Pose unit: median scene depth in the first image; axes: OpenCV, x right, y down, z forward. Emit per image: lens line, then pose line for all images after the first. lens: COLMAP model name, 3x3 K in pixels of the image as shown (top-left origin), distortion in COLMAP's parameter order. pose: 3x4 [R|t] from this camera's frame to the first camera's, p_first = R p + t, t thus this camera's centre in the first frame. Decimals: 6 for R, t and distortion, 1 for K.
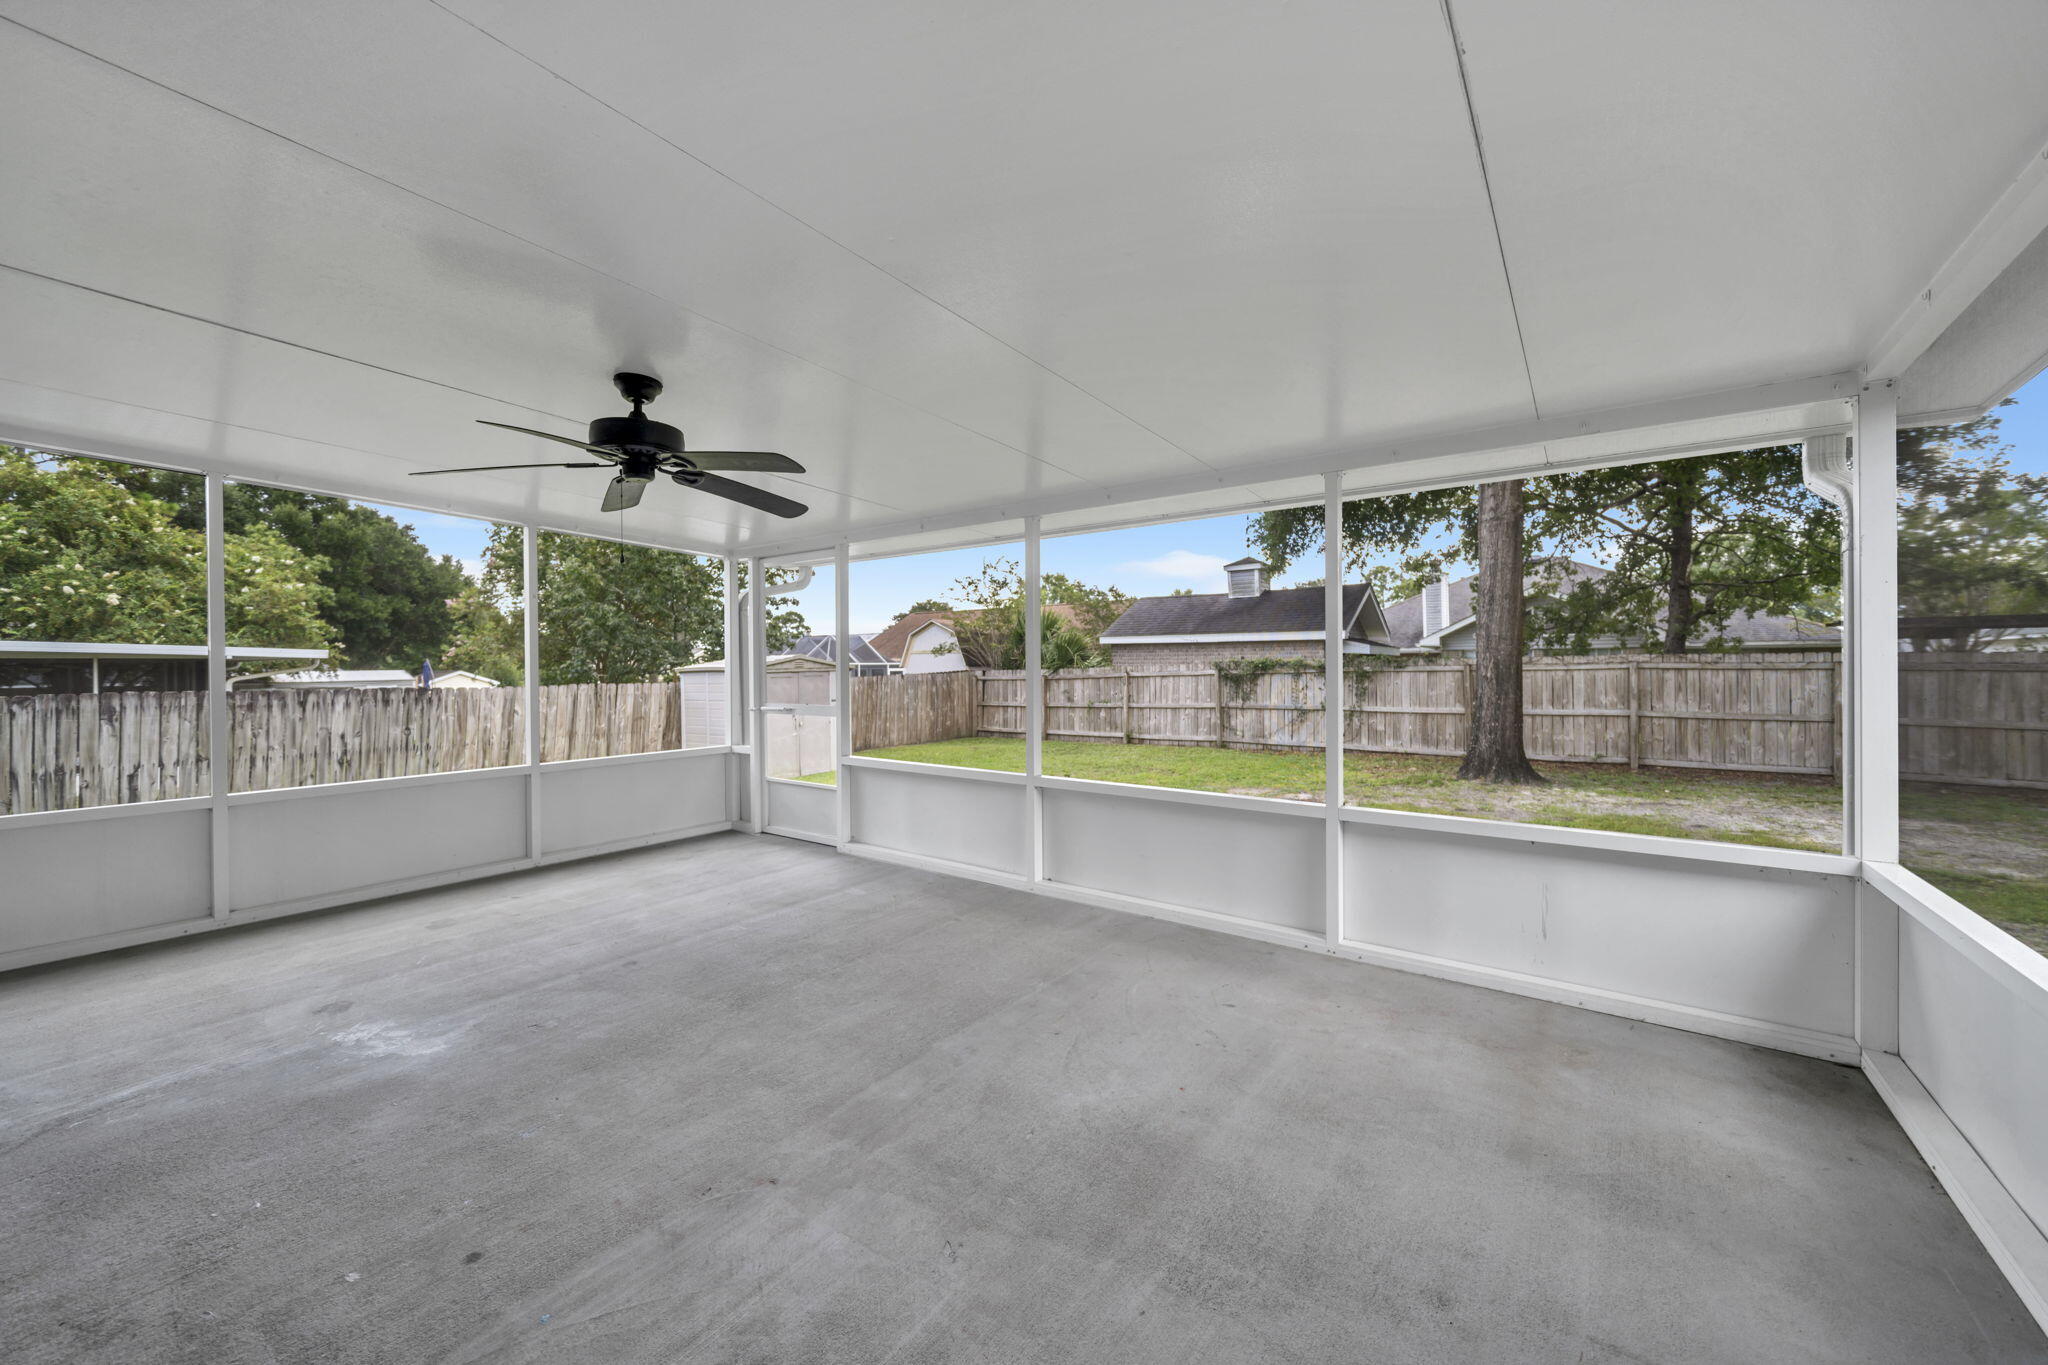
lens RADIAL K [[778.0, 0, 1024.0], [0, 778.0, 682.5], [0, 0, 1]] dist [-0.001053, -0.000115]
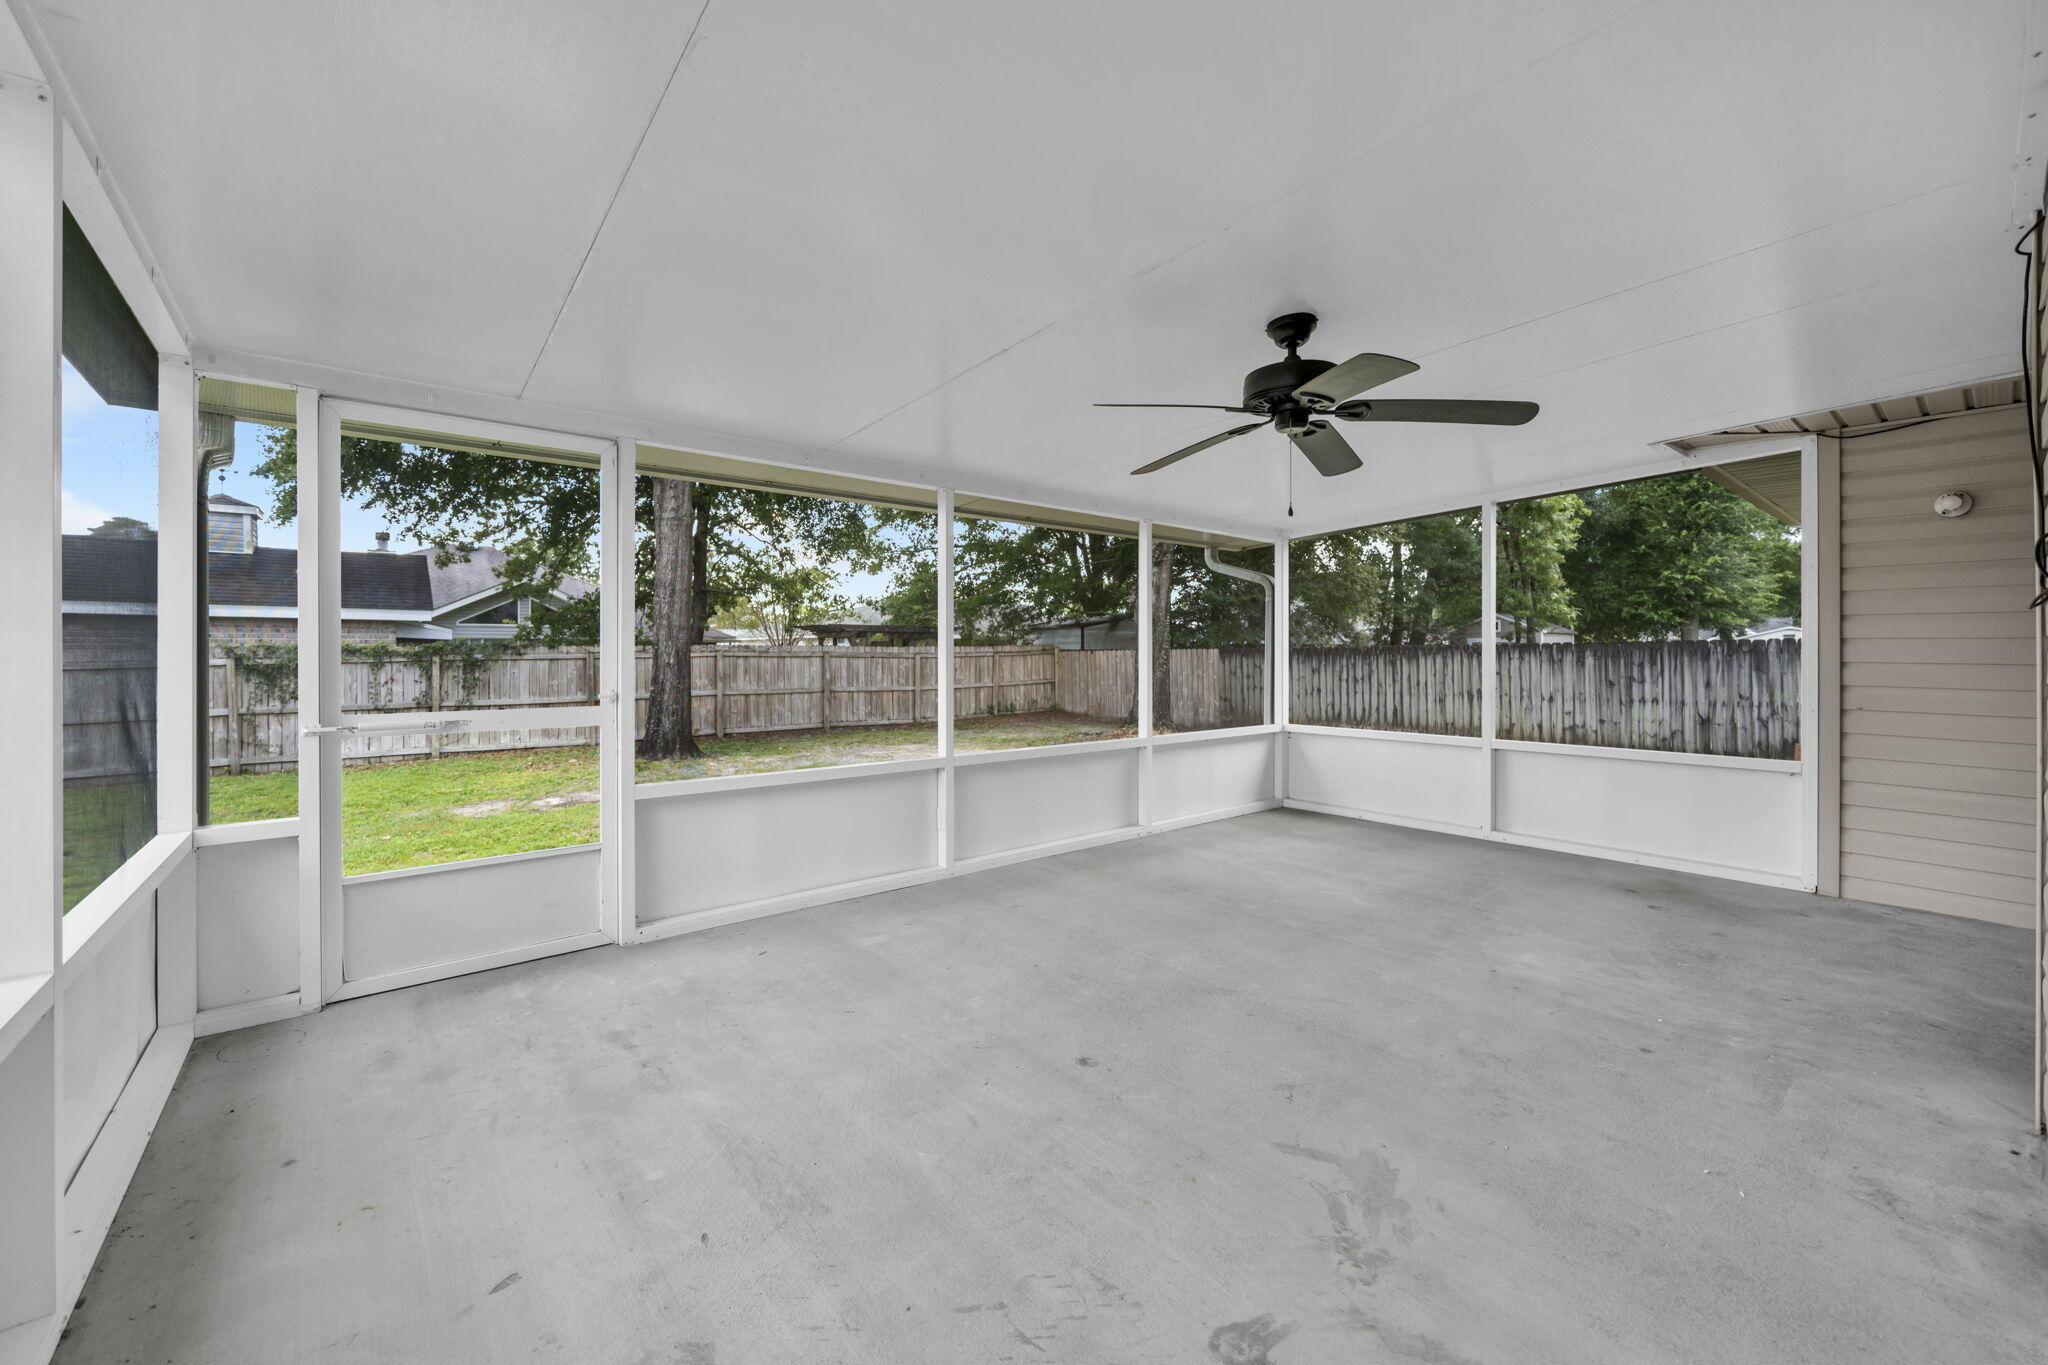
lens RADIAL K [[788.0, 0, 1024.5], [0, 788.0, 657.9], [0, 0, 1]] dist [-0.000327, -0.000012]
pose [[0.243567, 0.000266, 0.969884, -0.365523], [0.021134, 0.999761, -0.005581, 0.002203], [-0.969654, 0.021857, 0.243503, 0.267415]]
